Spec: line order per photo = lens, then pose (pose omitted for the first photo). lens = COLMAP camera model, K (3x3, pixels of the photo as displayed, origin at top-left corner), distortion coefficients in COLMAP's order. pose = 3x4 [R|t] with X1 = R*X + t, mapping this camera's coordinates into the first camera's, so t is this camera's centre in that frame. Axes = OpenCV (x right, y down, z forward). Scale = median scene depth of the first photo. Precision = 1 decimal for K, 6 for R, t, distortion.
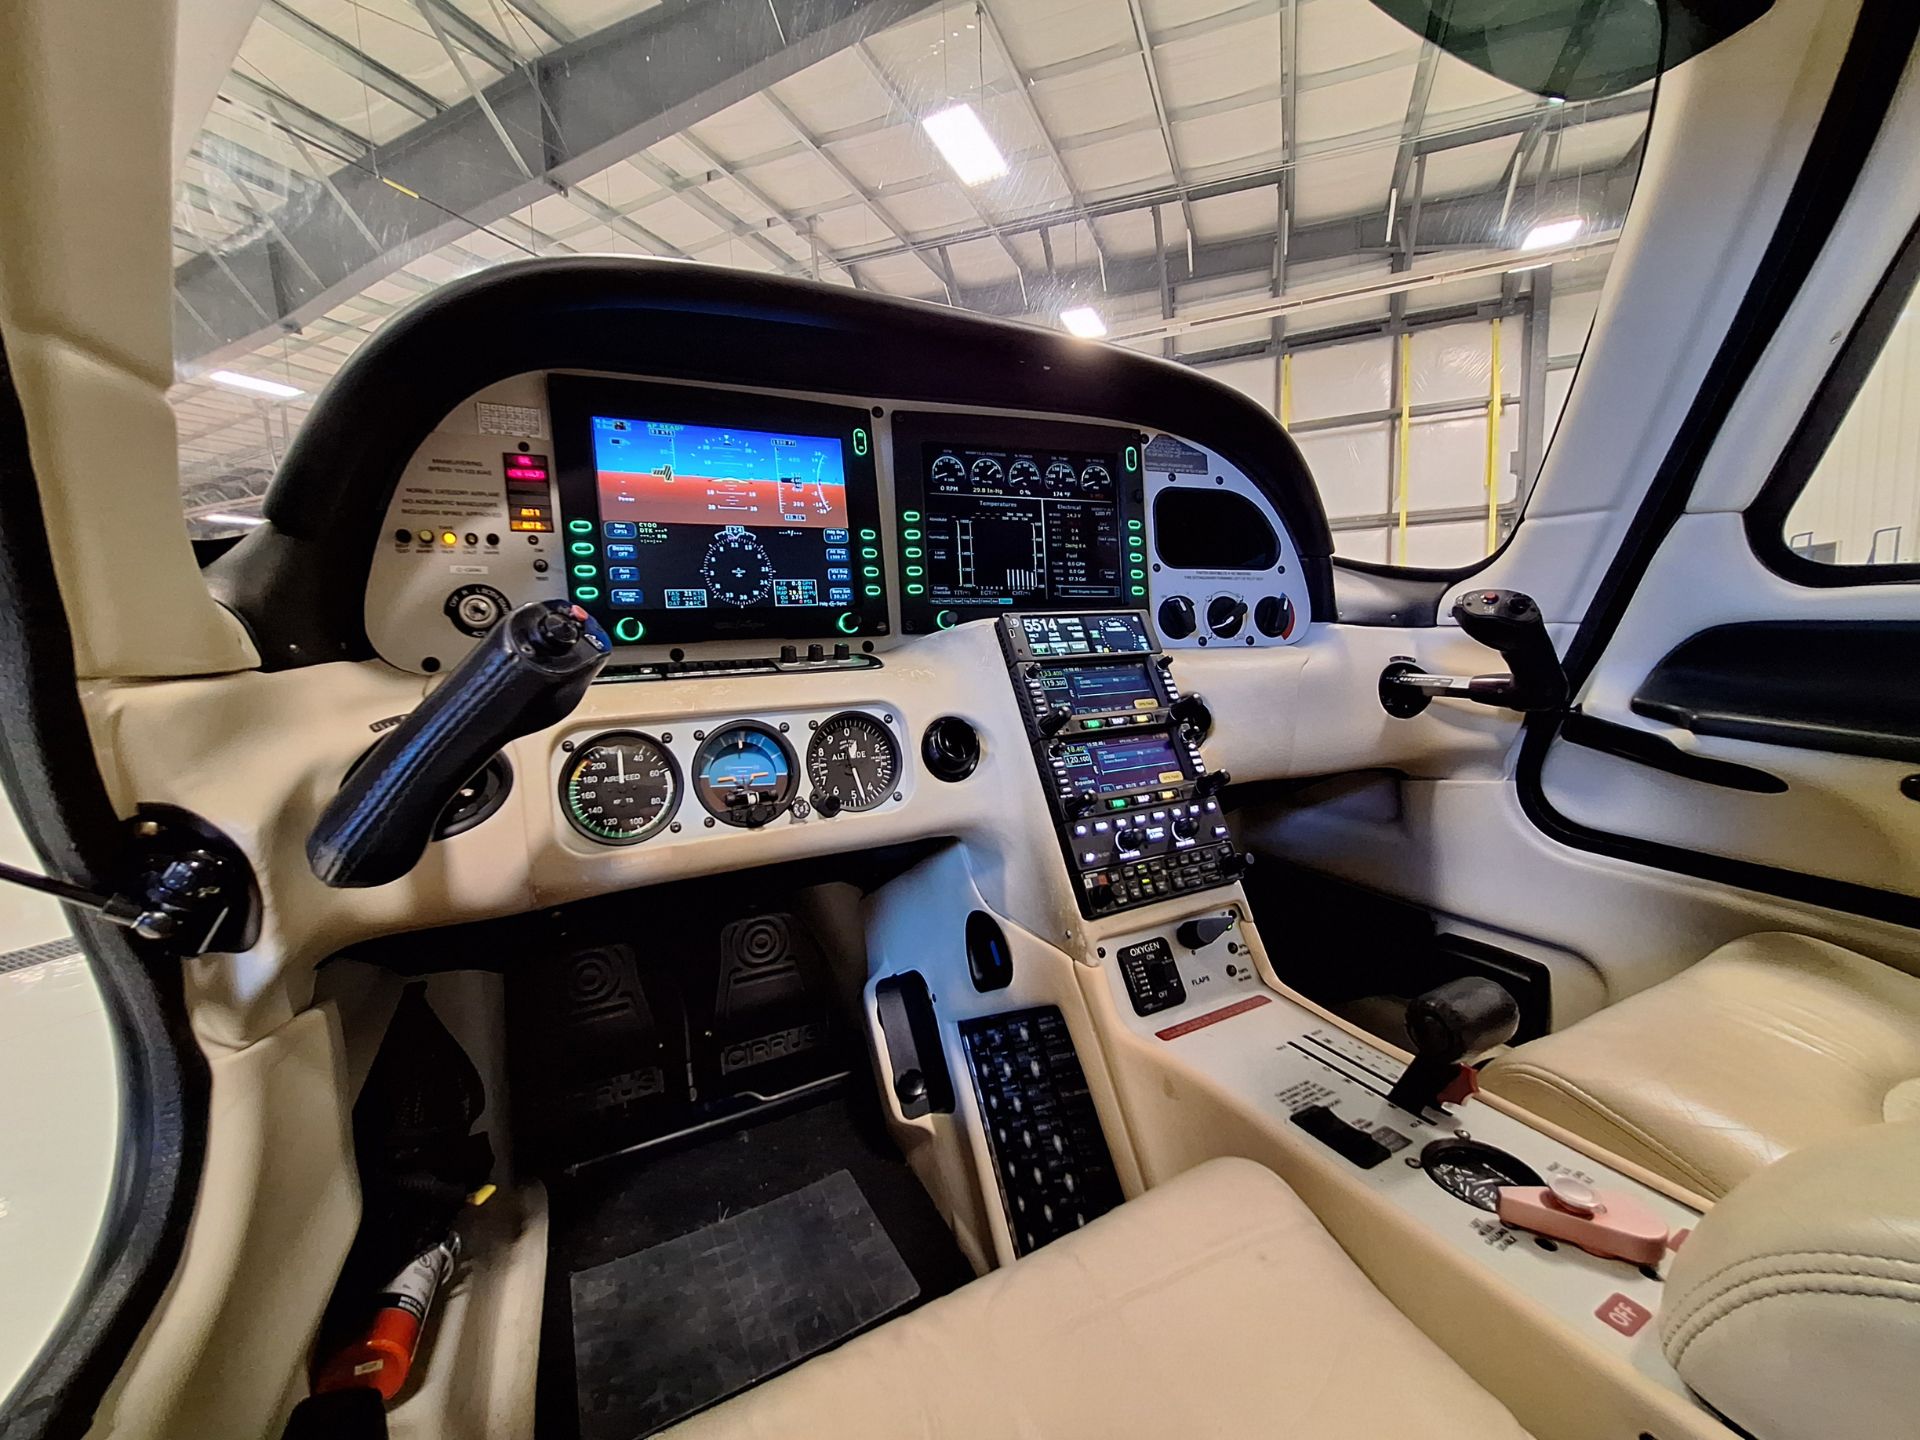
lens RADIAL K [[761.0, 0, 950.6], [0, 761.0, 719.1], [0, 0, 1]] dist [-0.005746, 0.002246]
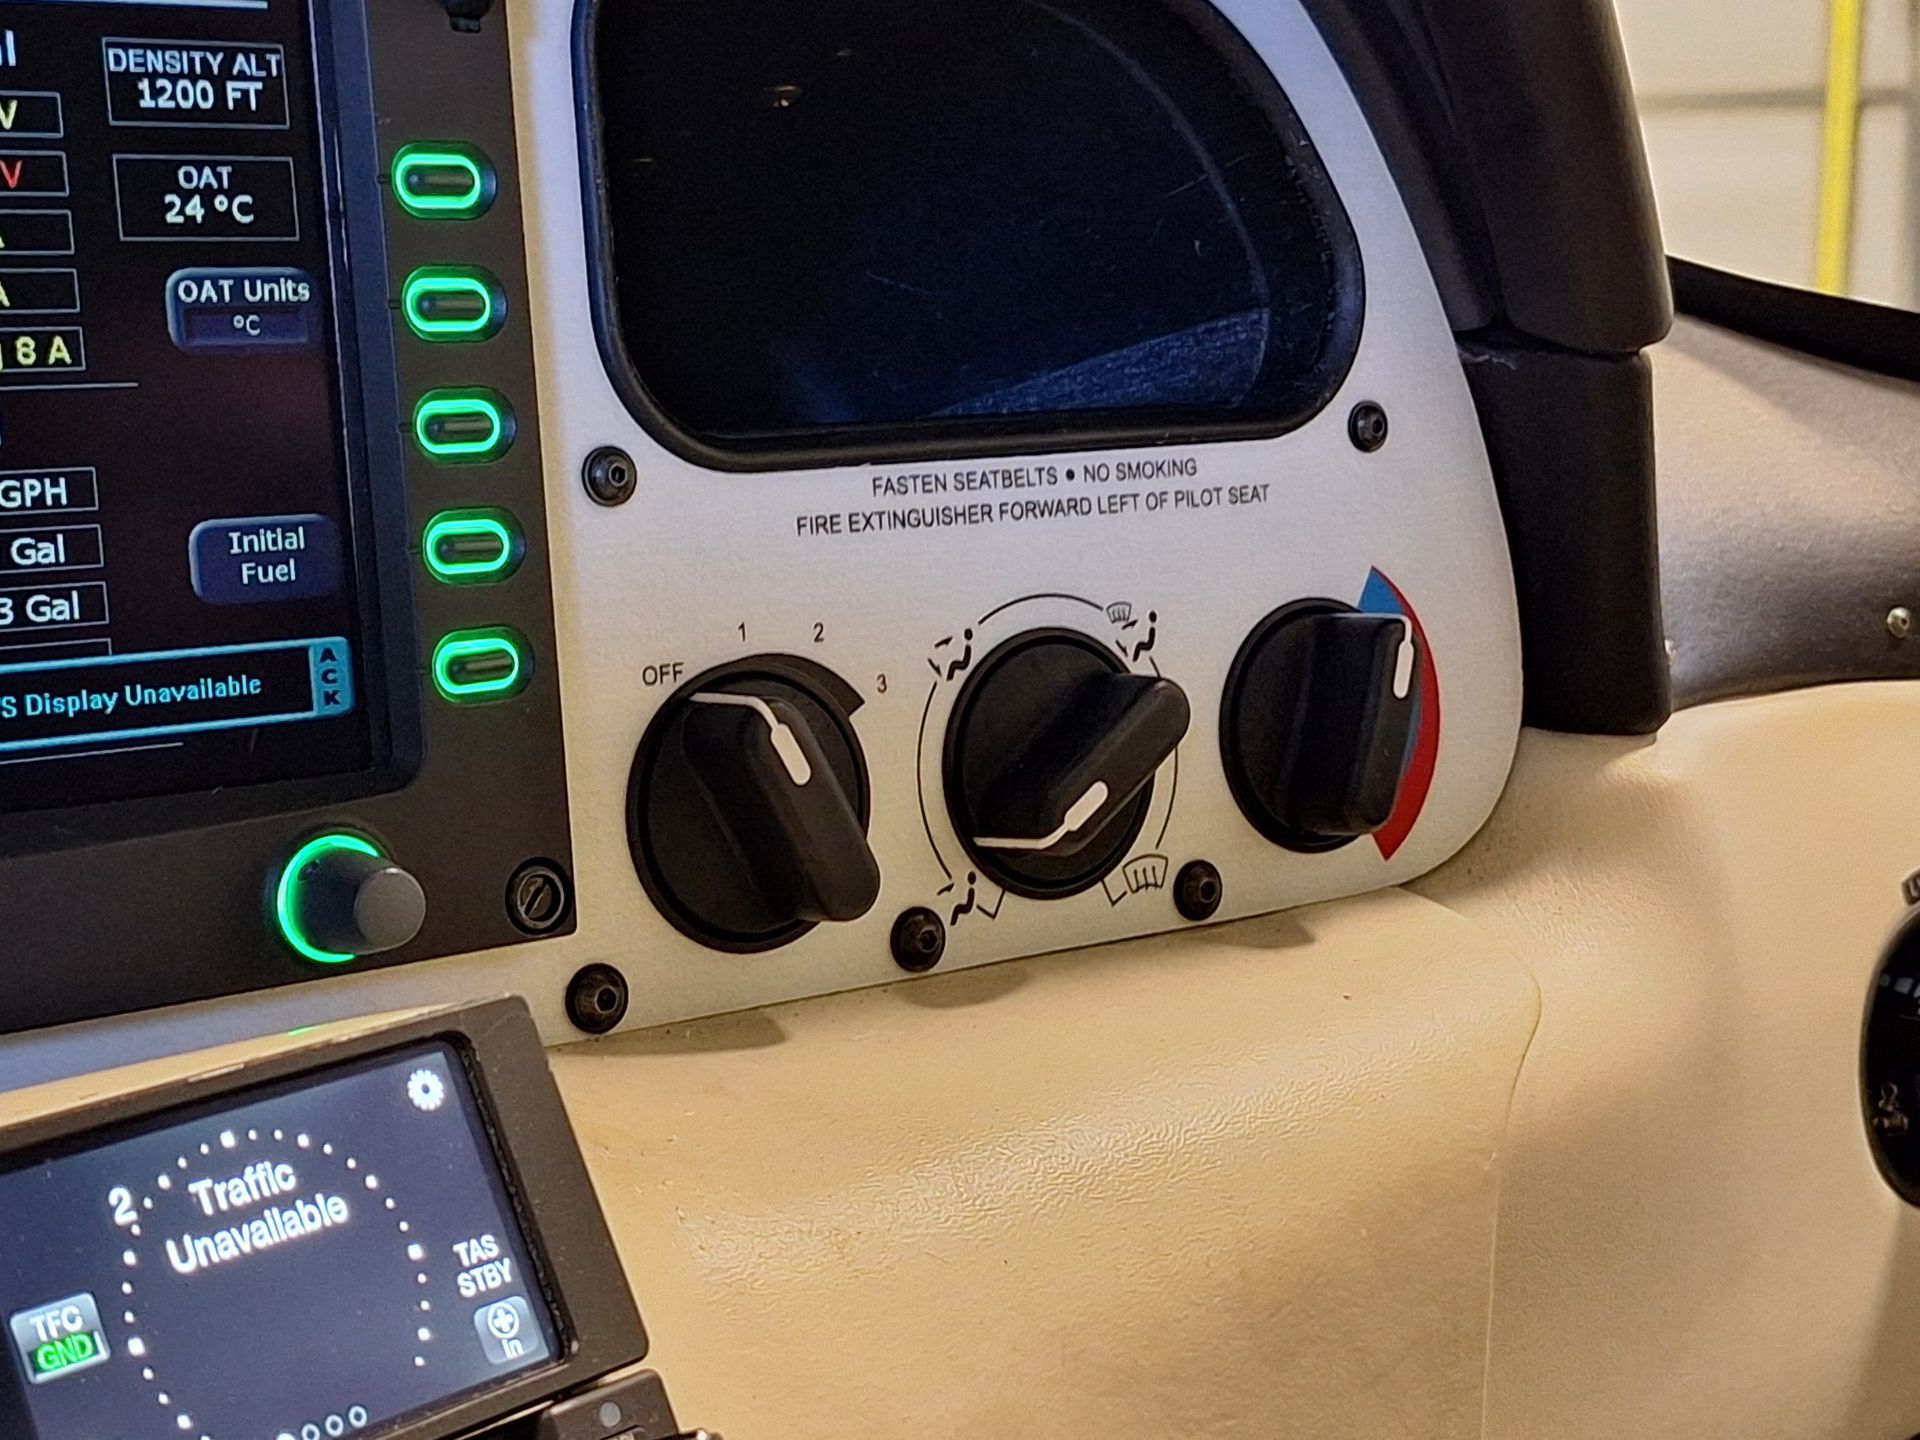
lens RADIAL K [[3089.6, 0, 875.3], [0, 3089.6, 766.8], [0, 0, 1]] dist [0.118243, 0.000000]
pose [[0.947279, -0.041784, 0.317674, 0.162125], [0.018081, 0.996852, 0.077202, -0.234297], [-0.319900, -0.067388, 0.945052, 0.531296]]
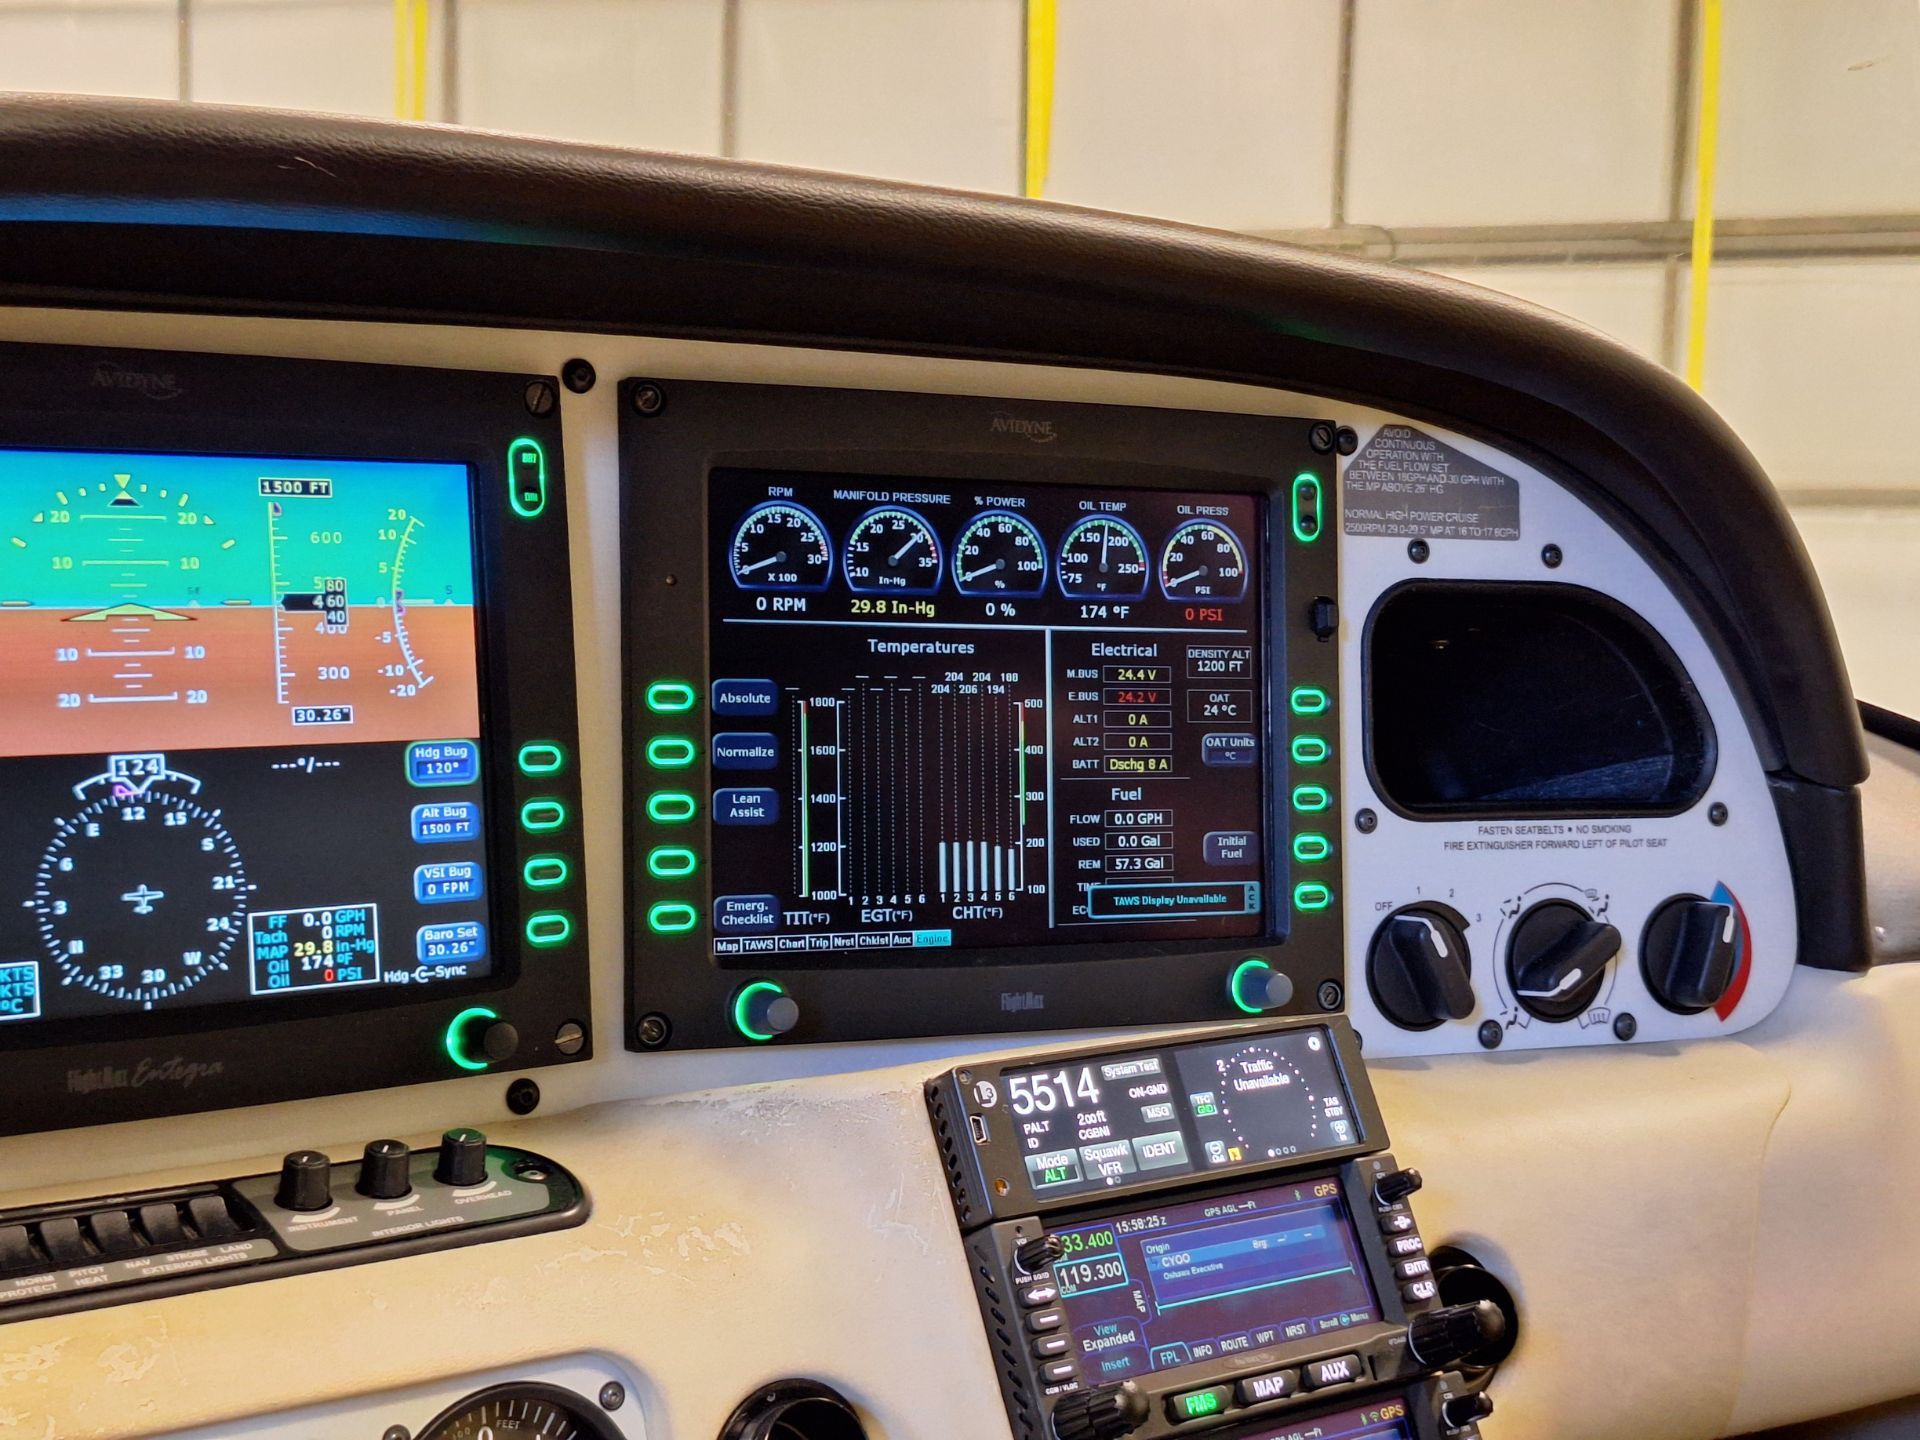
lens RADIAL K [[2678.8, 0, 972.0], [0, 2678.8, 711.1], [0, 0, 1]] dist [0.107211, 0.000000]
pose [[0.987130, 0.042384, 0.154203, -0.112015], [-0.036663, 0.998537, -0.039758, -0.240985], [-0.155662, 0.033593, 0.987239, -0.197011]]
